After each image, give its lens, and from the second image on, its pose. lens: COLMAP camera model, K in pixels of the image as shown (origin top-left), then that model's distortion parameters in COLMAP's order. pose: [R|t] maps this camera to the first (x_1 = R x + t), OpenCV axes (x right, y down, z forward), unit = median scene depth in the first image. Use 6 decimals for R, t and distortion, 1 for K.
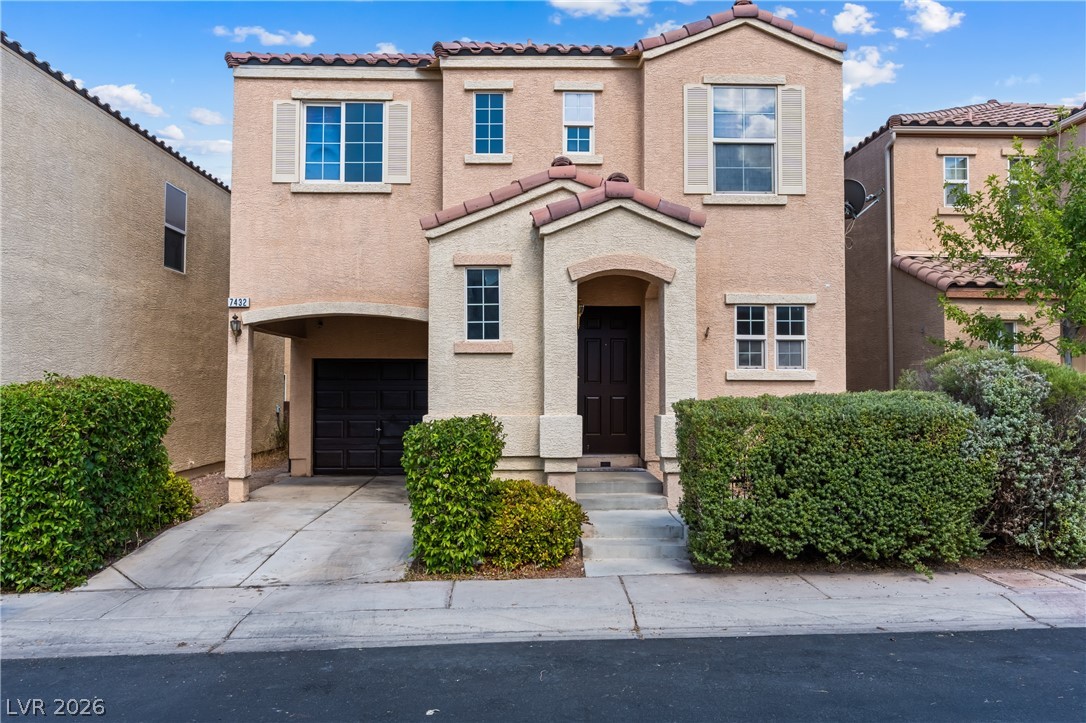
lens RADIAL K [[819.8, 0, 562.4], [0, 819.8, 357.1], [0, 0, 1]] dist [0.006289, -0.002310]
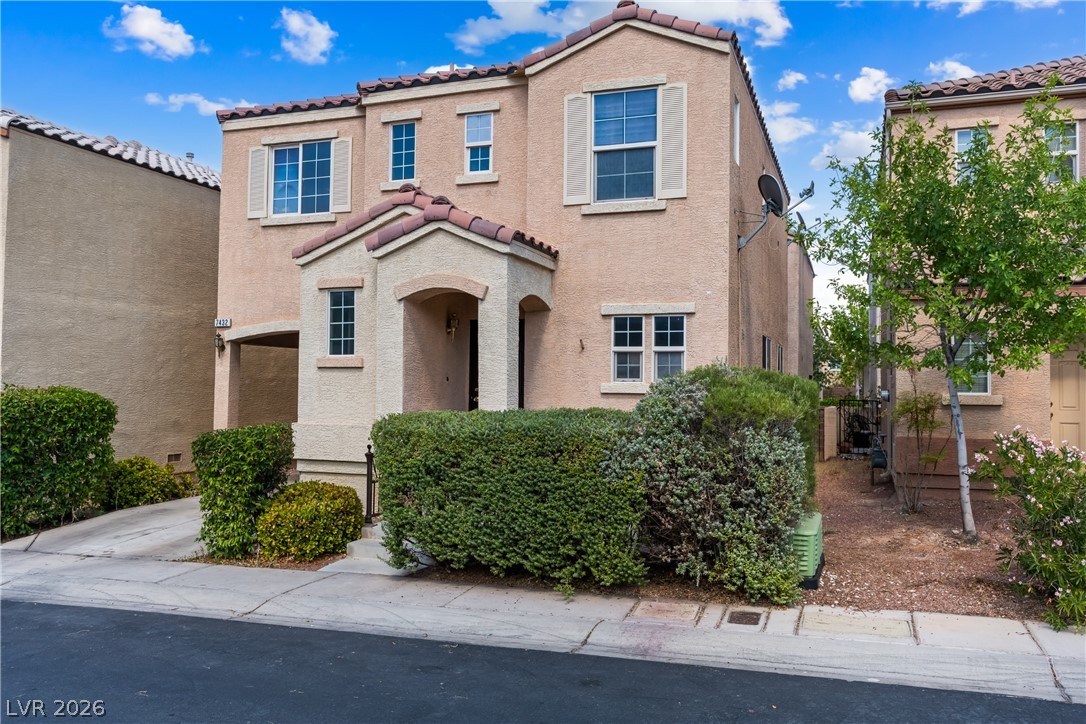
lens RADIAL K [[876.1, 0, 554.2], [0, 876.1, 354.3], [0, 0, 1]] dist [0.002995, 0.000170]
pose [[0.930094, -0.006163, -0.367269, 0.527842], [0.004475, 0.999975, -0.005446, -0.012687], [0.367294, 0.003422, 0.930099, 0.006323]]
